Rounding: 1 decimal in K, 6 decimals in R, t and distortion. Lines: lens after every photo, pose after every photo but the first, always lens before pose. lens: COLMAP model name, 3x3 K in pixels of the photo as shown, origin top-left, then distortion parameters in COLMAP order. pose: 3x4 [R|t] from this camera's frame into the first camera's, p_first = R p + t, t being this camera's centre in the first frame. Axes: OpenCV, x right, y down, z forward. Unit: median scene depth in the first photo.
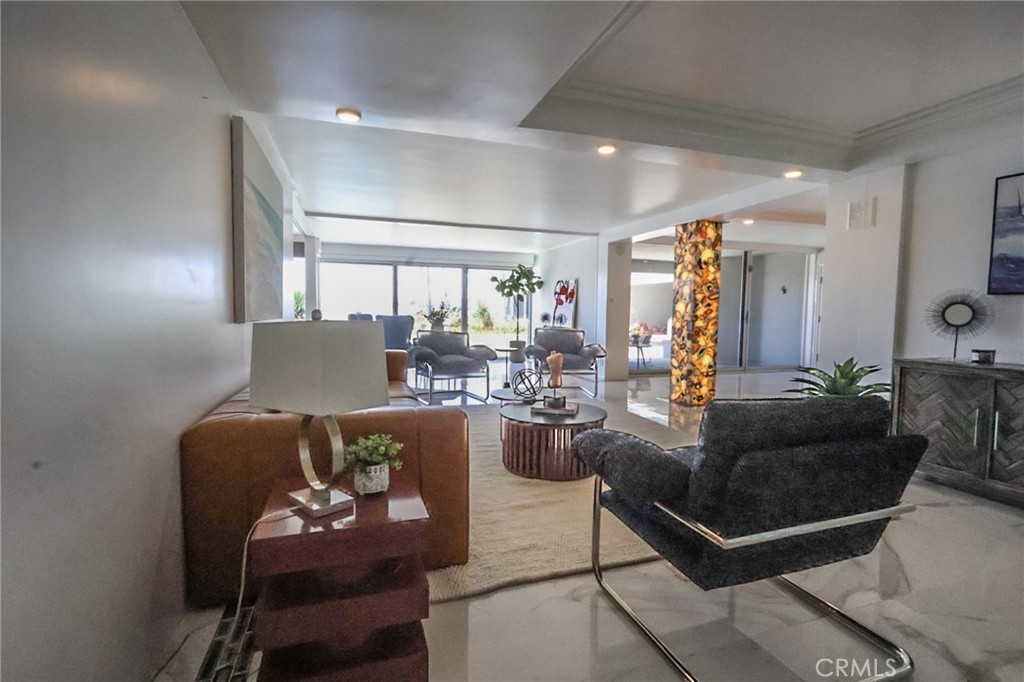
lens RADIAL K [[472.8, 0, 471.6], [0, 472.8, 339.9], [0, 0, 1]] dist [0.000090, 0.000213]
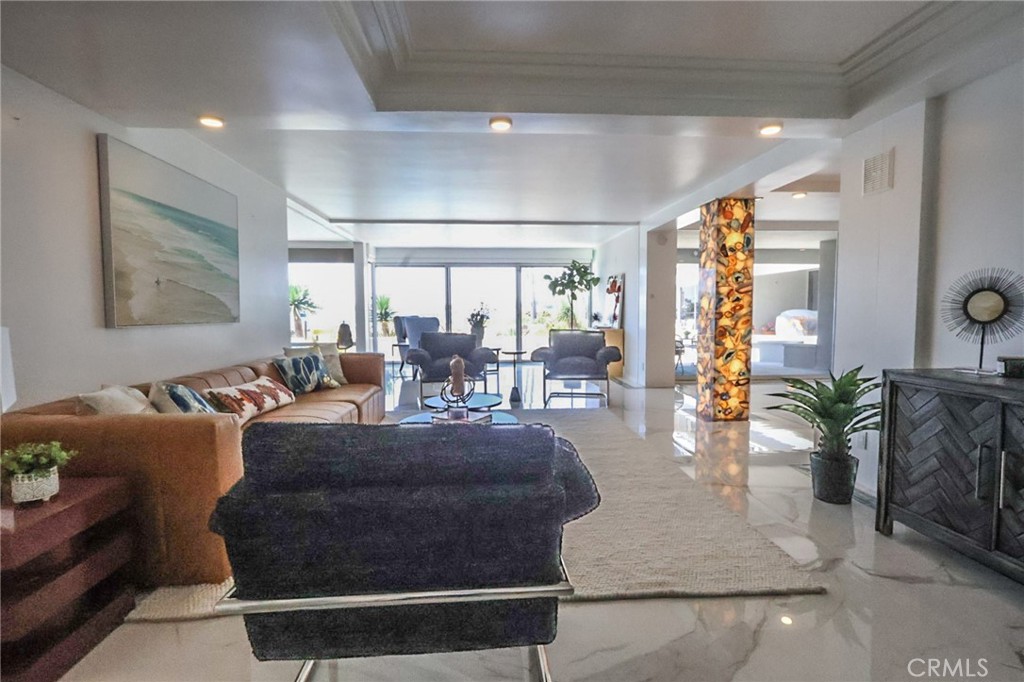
lens RADIAL K [[472.8, 0, 512.6], [0, 472.8, 339.4], [0, 0, 1]] dist [0.000090, 0.000213]
pose [[0.968902, -0.001904, -0.247436, 0.323425], [0.001424, 0.999997, -0.002120, -0.002519], [0.247439, 0.001702, 0.968902, 0.097294]]
